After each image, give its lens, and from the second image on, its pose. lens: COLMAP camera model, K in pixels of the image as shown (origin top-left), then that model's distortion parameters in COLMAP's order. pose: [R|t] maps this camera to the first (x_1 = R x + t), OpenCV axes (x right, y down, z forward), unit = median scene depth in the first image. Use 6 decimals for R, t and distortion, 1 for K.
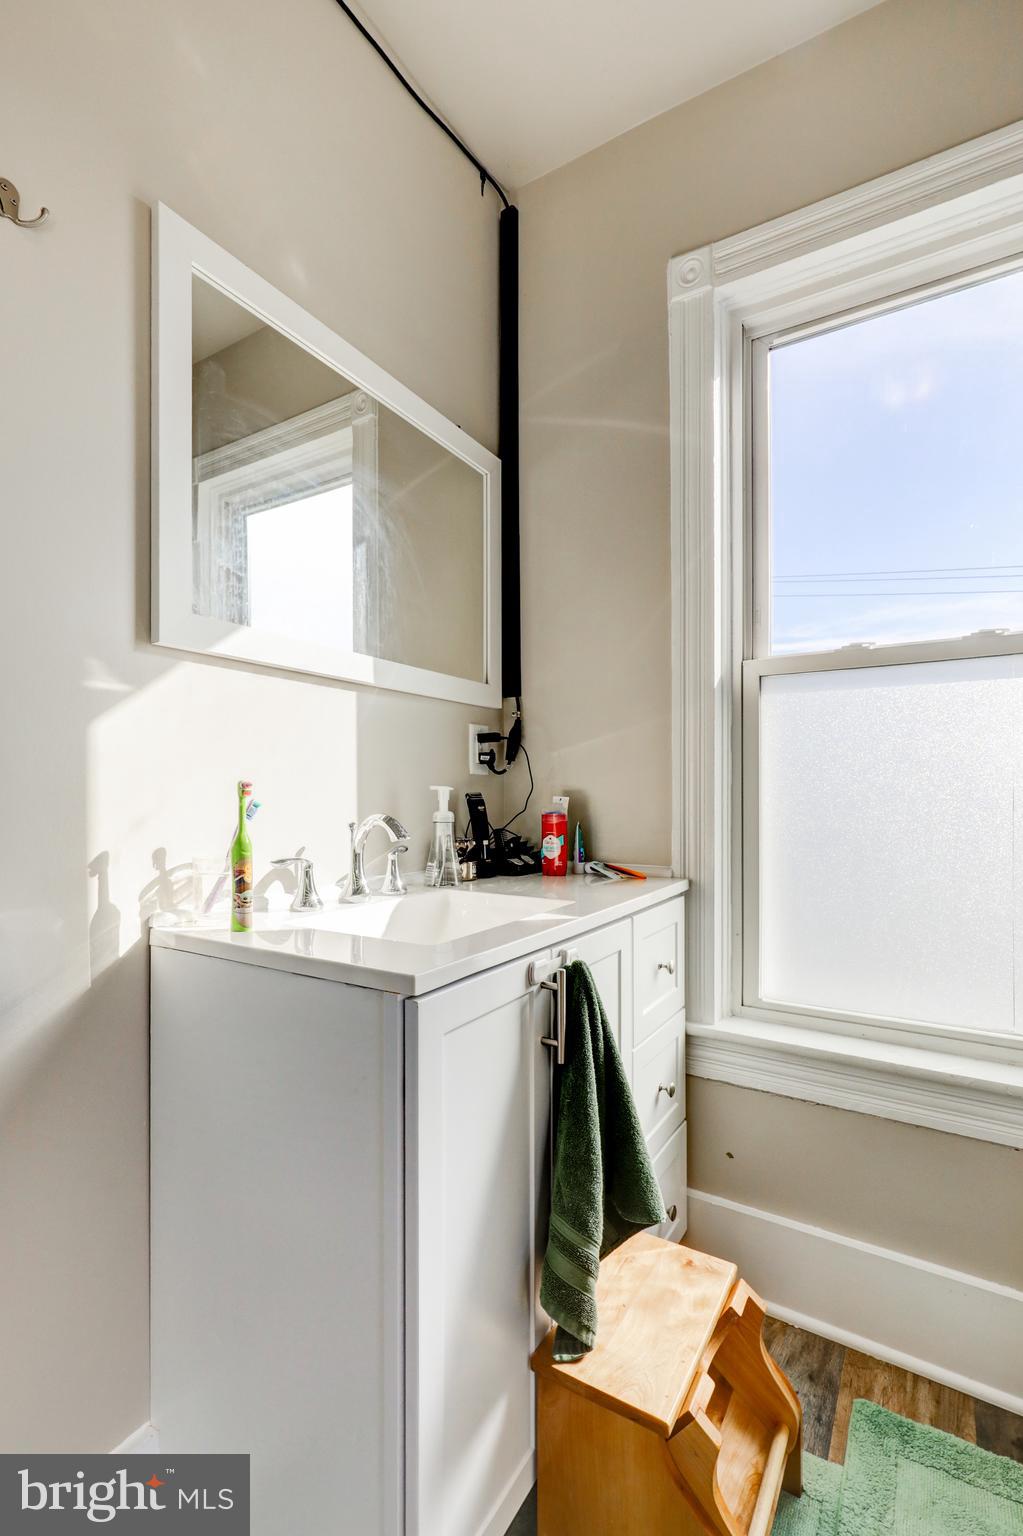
lens RADIAL K [[697.6, 0, 514.9], [0, 697.6, 799.7], [0, 0, 1]] dist [-0.001247, -0.000099]
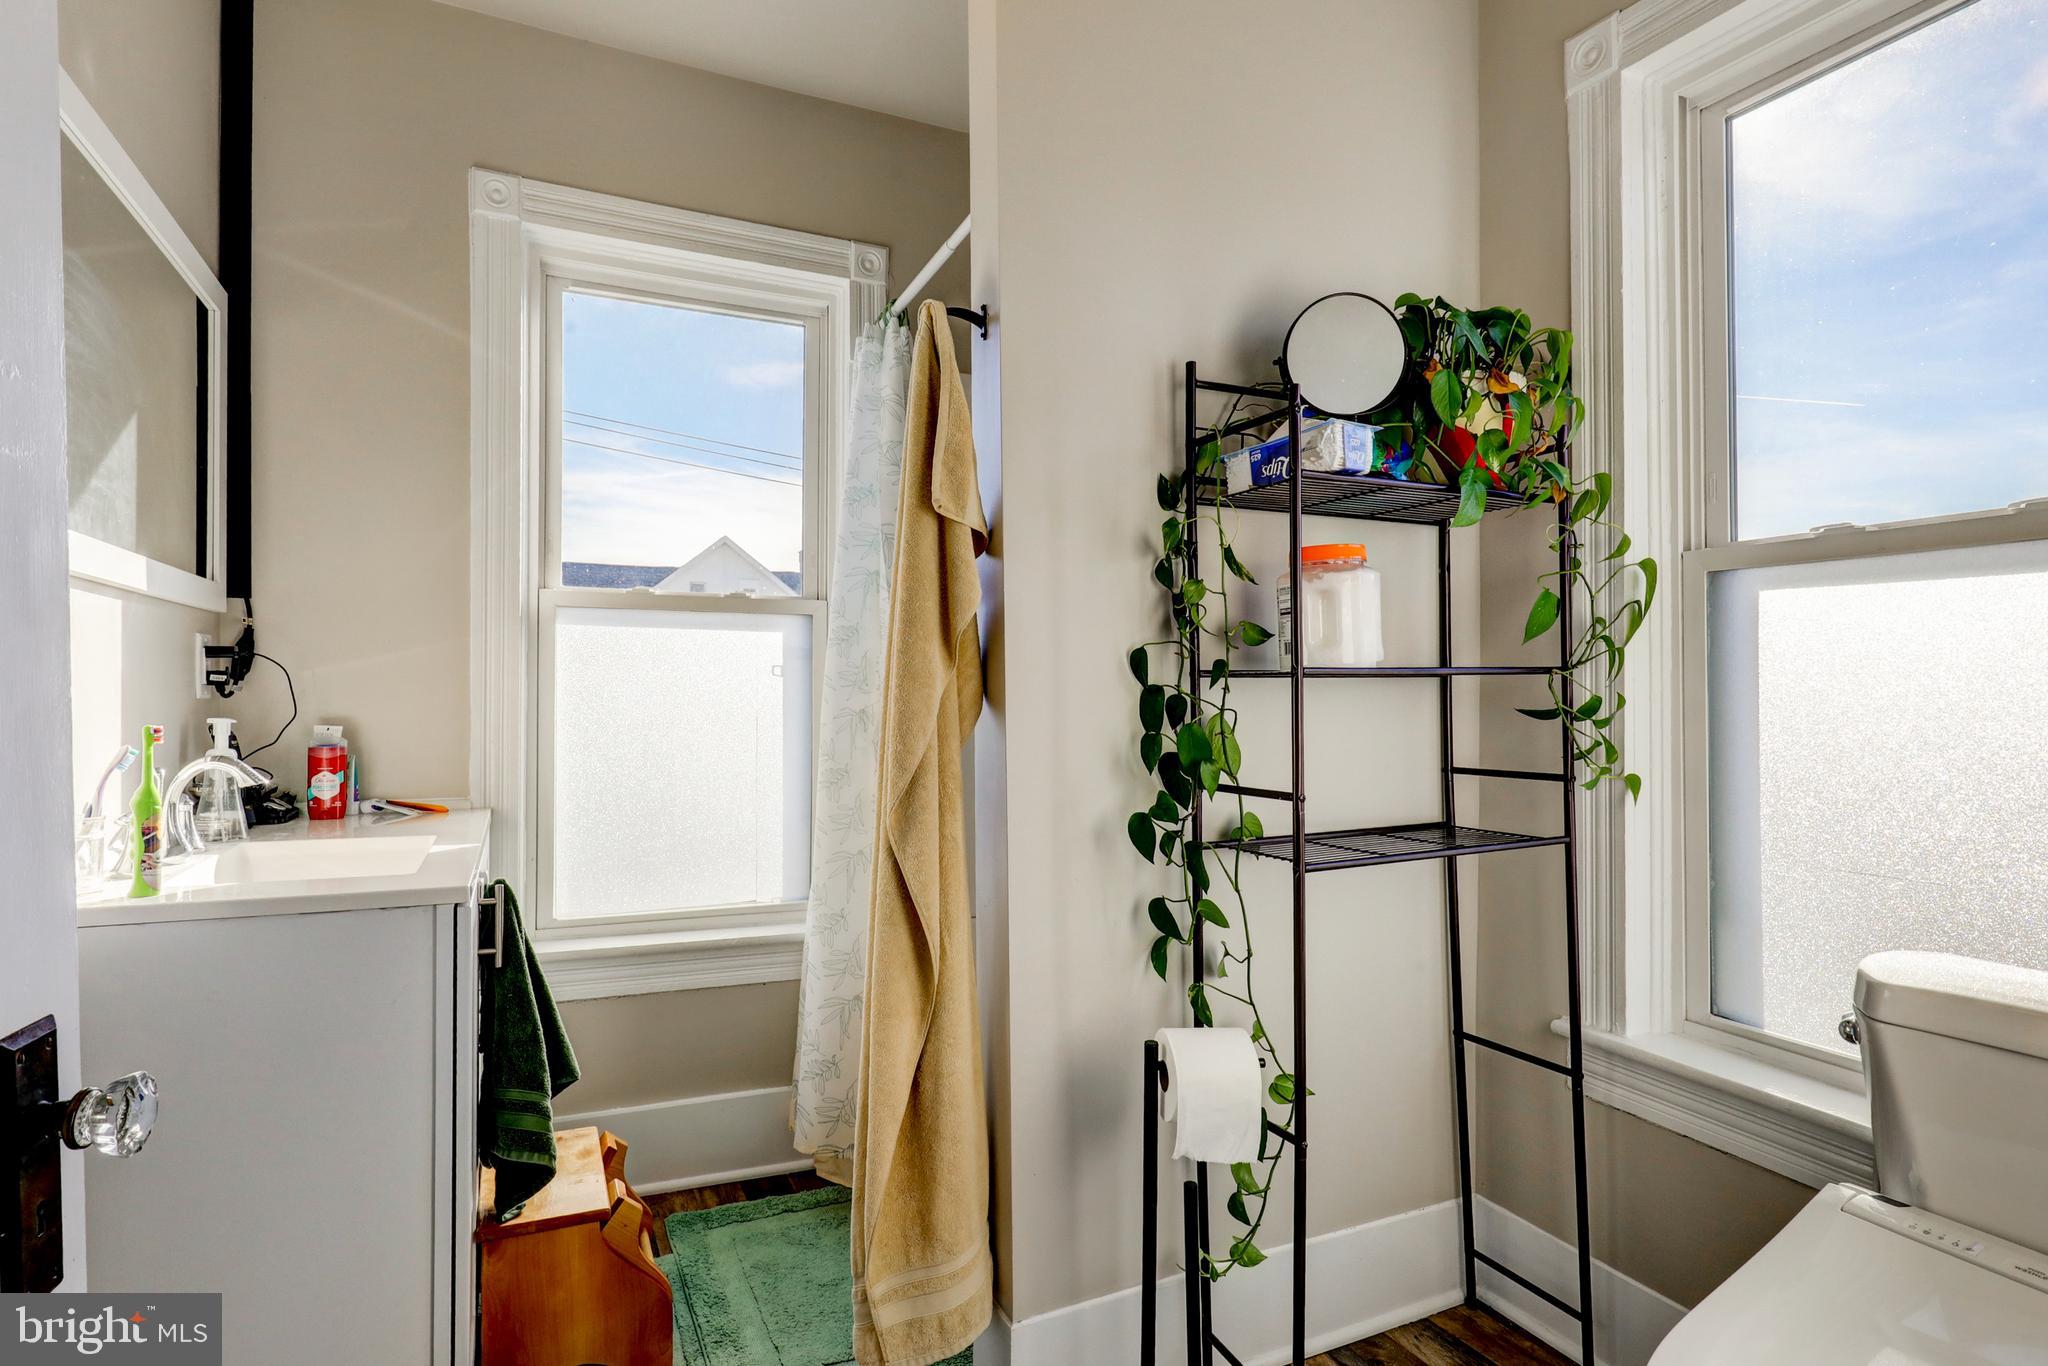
lens RADIAL K [[930.1, 0, 1013.7], [0, 930.1, 696.1], [0, 0, 1]] dist [-0.001247, -0.000099]
pose [[0.537526, 0.010253, 0.843185, -0.448322], [-0.000609, 0.999931, -0.011771, -0.028399], [-0.843247, 0.005813, 0.537495, -0.312371]]
